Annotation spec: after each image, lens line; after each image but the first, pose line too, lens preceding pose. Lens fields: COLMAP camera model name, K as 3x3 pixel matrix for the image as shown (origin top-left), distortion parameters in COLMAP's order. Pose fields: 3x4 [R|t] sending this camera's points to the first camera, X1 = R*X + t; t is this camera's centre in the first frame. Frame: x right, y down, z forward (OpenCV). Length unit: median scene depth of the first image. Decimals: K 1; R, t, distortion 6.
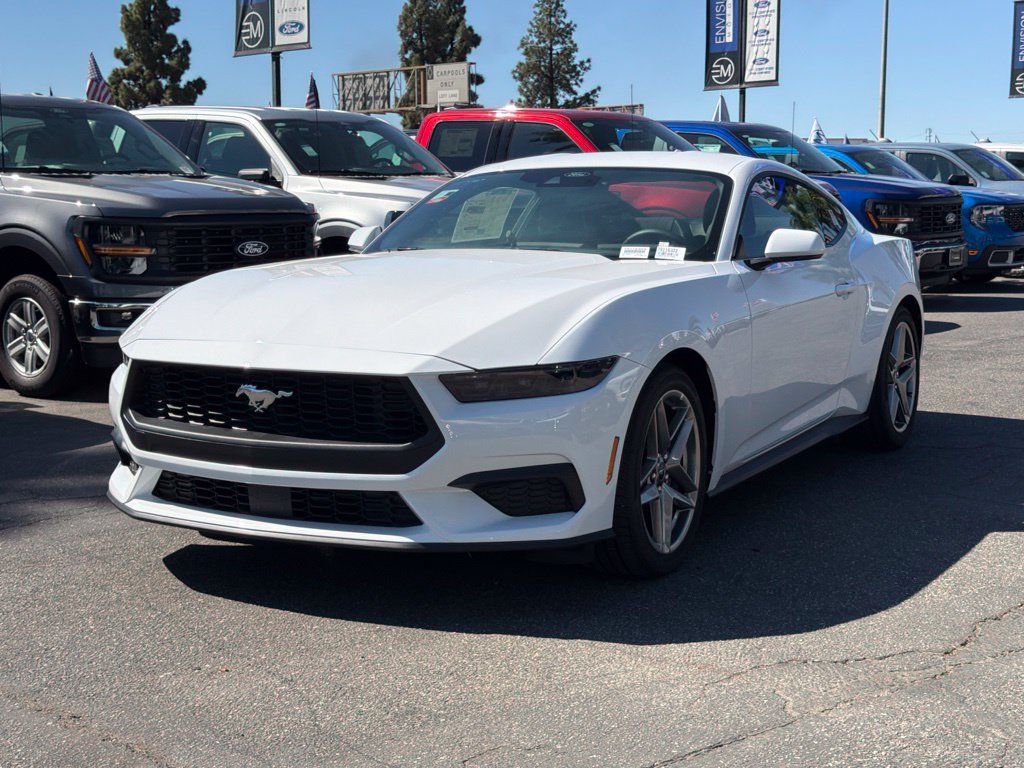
lens RADIAL K [[1828.1, 0, 512.5], [0, 1828.1, 398.5], [0, 0, 1]] dist [0.197020, -0.158776]
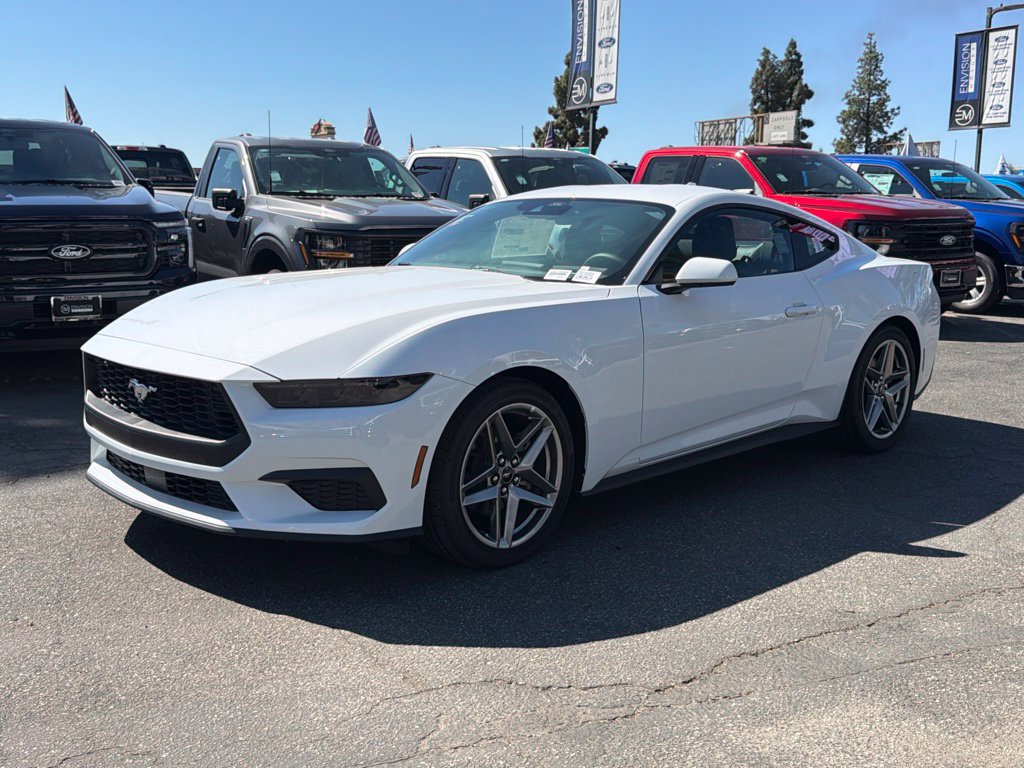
lens RADIAL K [[1201.3, 0, 512.0], [0, 1201.3, 384.0], [0, 0, 1]] dist [0.202570, -0.565031]
pose [[0.941139, 0.064329, -0.331842, 0.112649], [-0.051957, 0.997588, 0.046032, -0.017169], [0.334003, -0.026081, 0.942211, 0.107178]]
